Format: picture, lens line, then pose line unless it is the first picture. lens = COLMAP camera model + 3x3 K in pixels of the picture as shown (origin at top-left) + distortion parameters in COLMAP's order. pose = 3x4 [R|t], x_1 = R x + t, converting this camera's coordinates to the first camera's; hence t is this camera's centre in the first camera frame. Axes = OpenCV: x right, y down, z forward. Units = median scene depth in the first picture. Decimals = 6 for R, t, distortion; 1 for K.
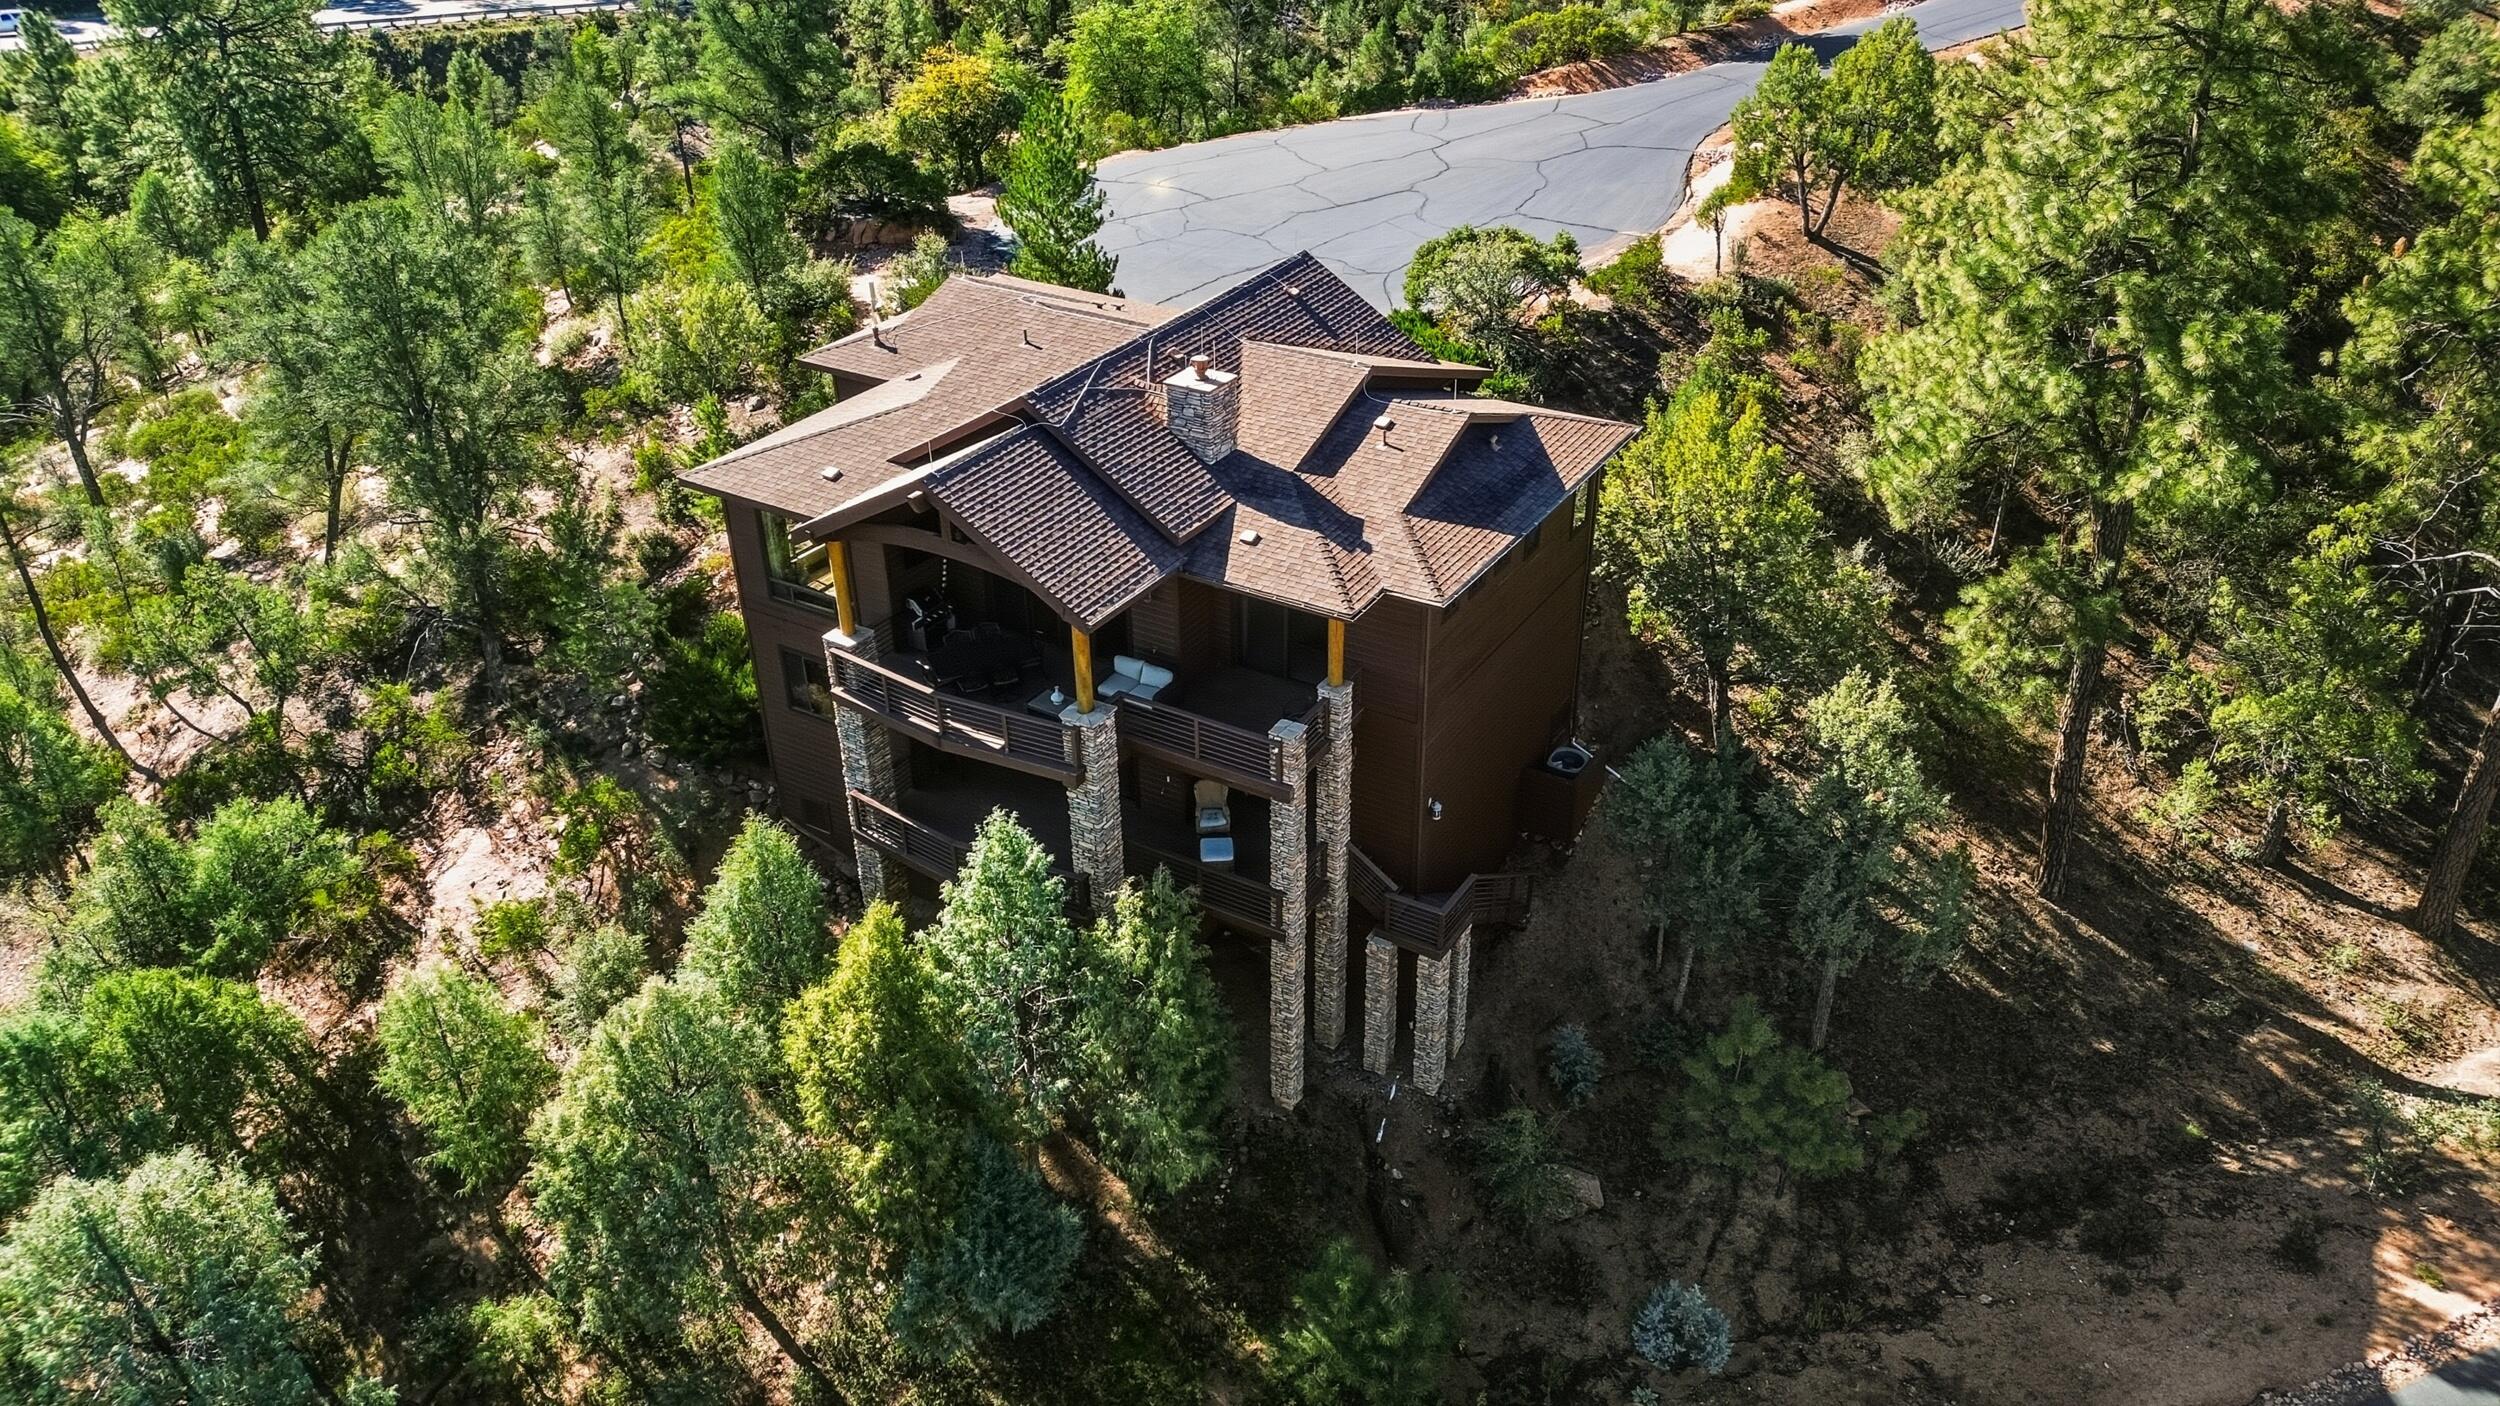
lens RADIAL K [[1765.0, 0, 1261.4], [0, 1765.0, 729.5], [0, 0, 1]] dist [0.052400, -0.054272]
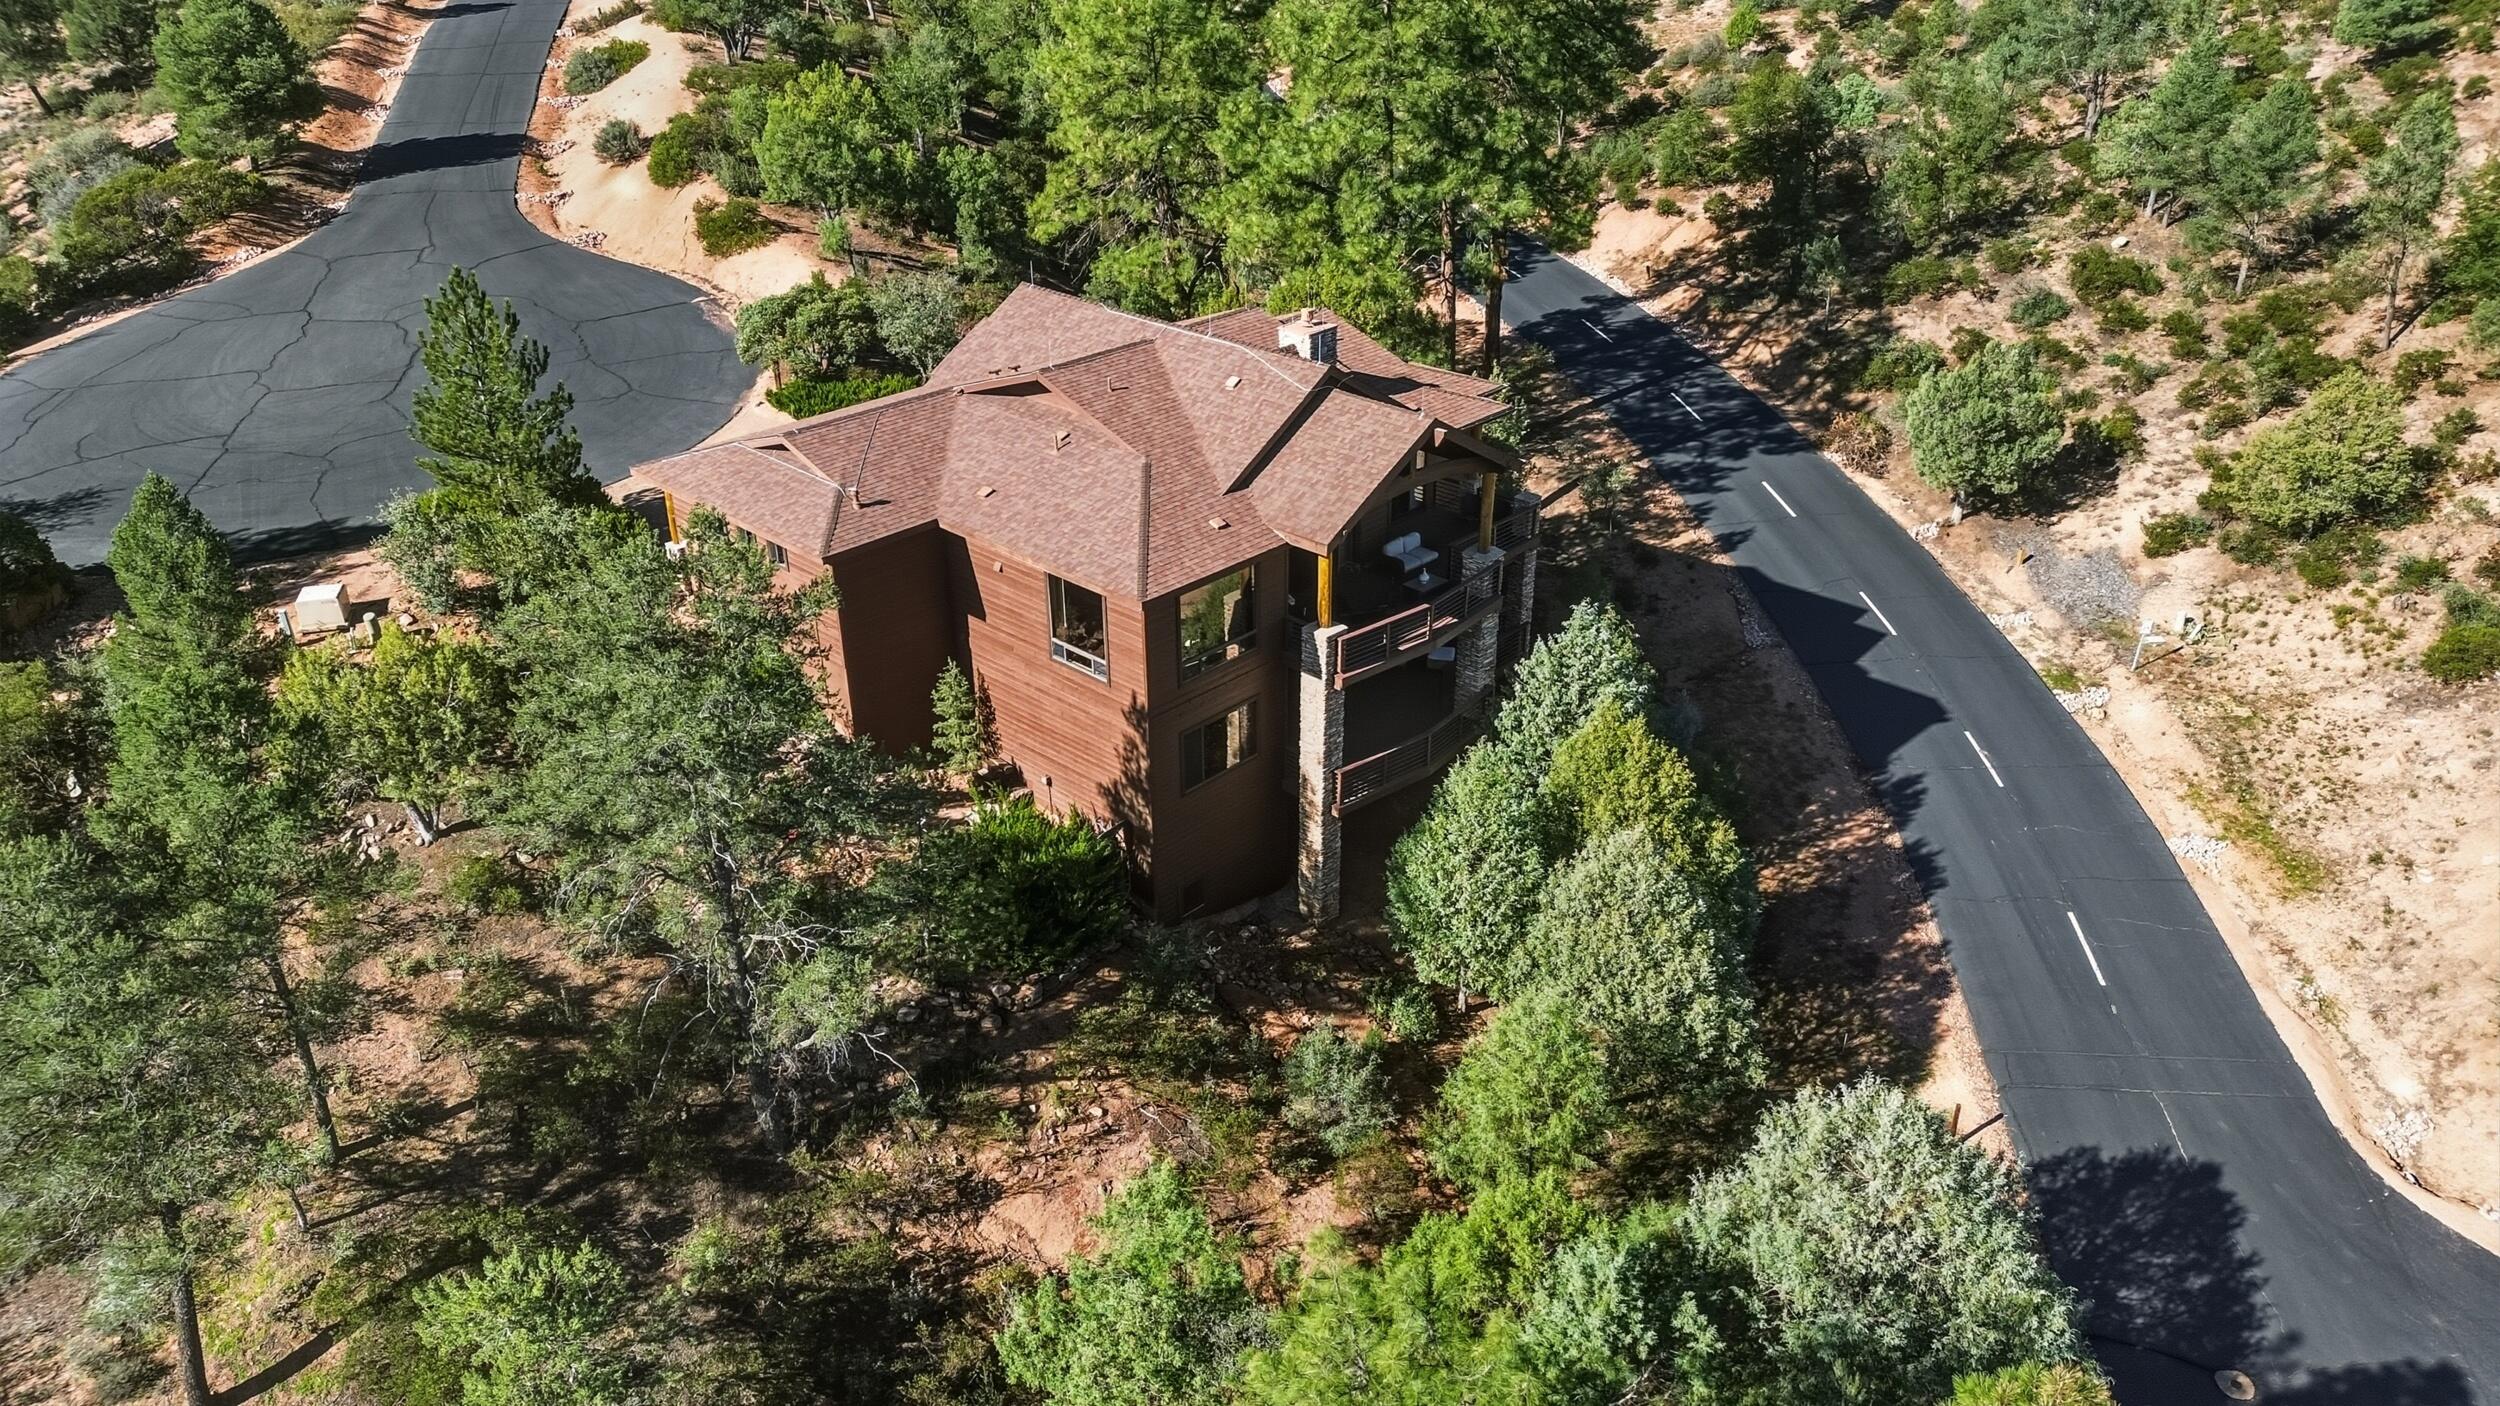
lens RADIAL K [[1765.0, 0, 1261.4], [0, 1765.0, 729.5], [0, 0, 1]] dist [0.052400, -0.054272]
pose [[0.198632, -0.459659, 0.865597, -1.131545], [0.515117, 0.800332, 0.306795, -0.333057], [-0.833786, 0.384944, 0.395750, 0.573126]]
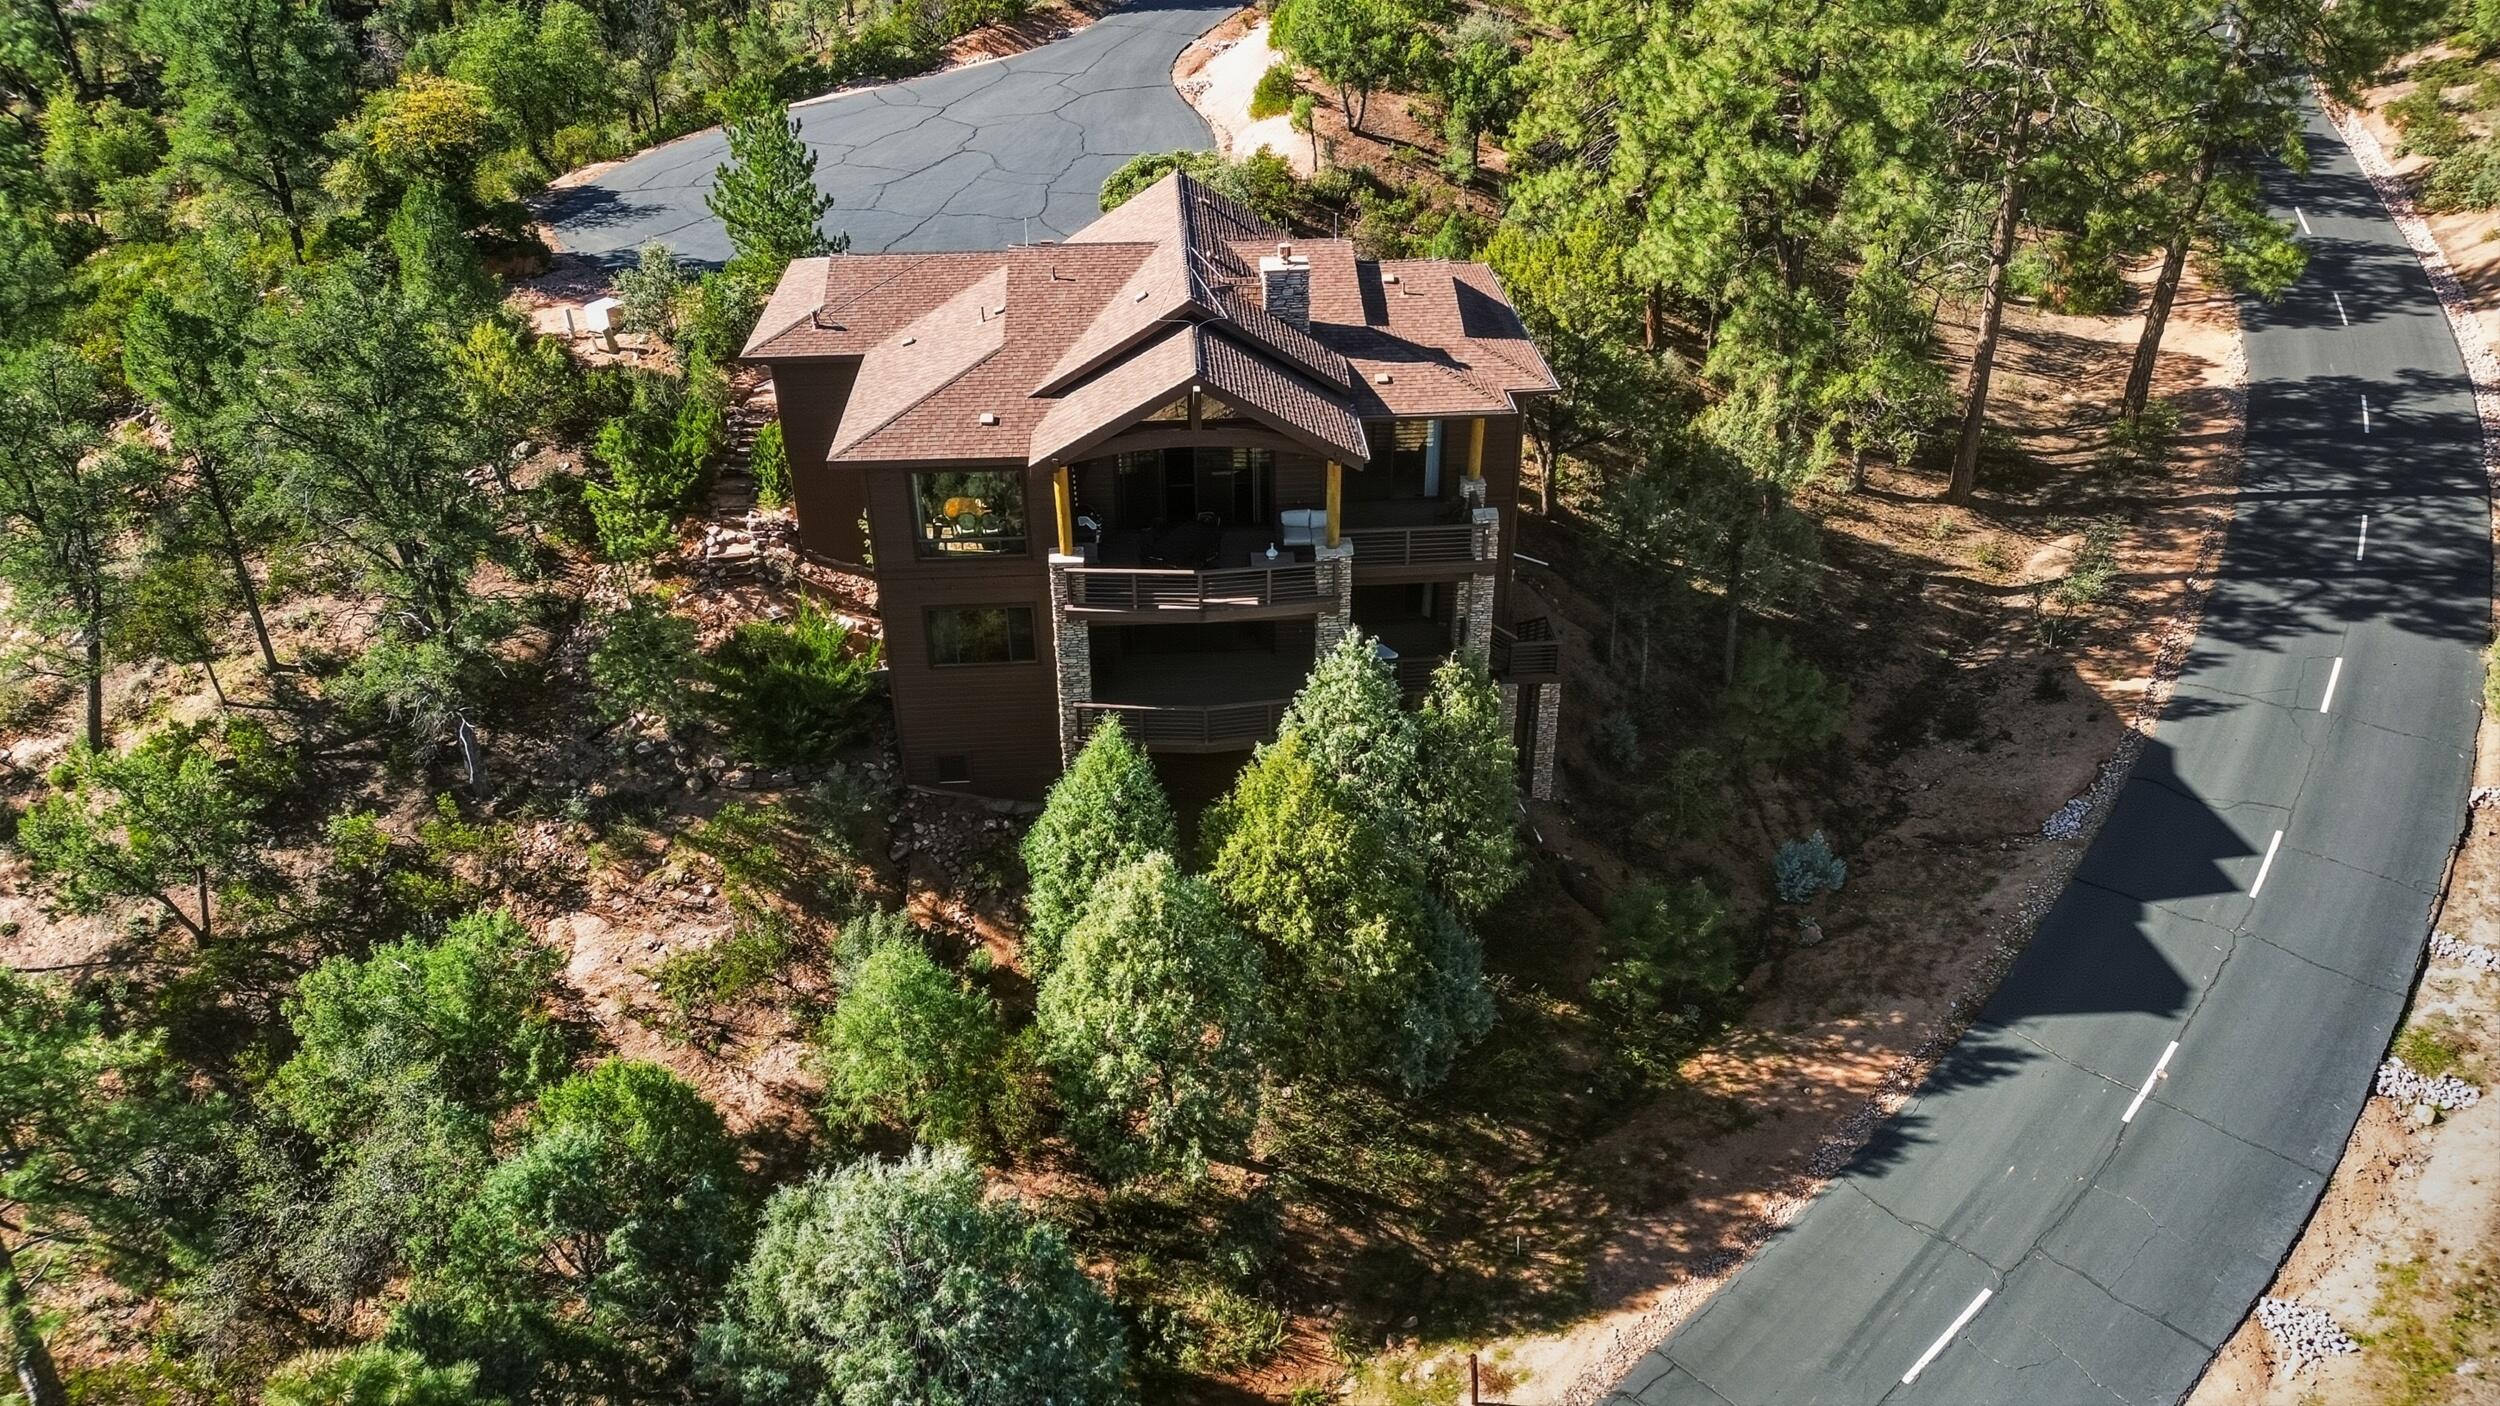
lens RADIAL K [[1765.0, 0, 1261.4], [0, 1765.0, 729.5], [0, 0, 1]] dist [0.052400, -0.054272]
pose [[0.816985, -0.299271, 0.492923, -0.649448], [0.300576, 0.950489, 0.078892, -0.000924], [-0.492128, 0.083707, 0.866489, 0.007614]]
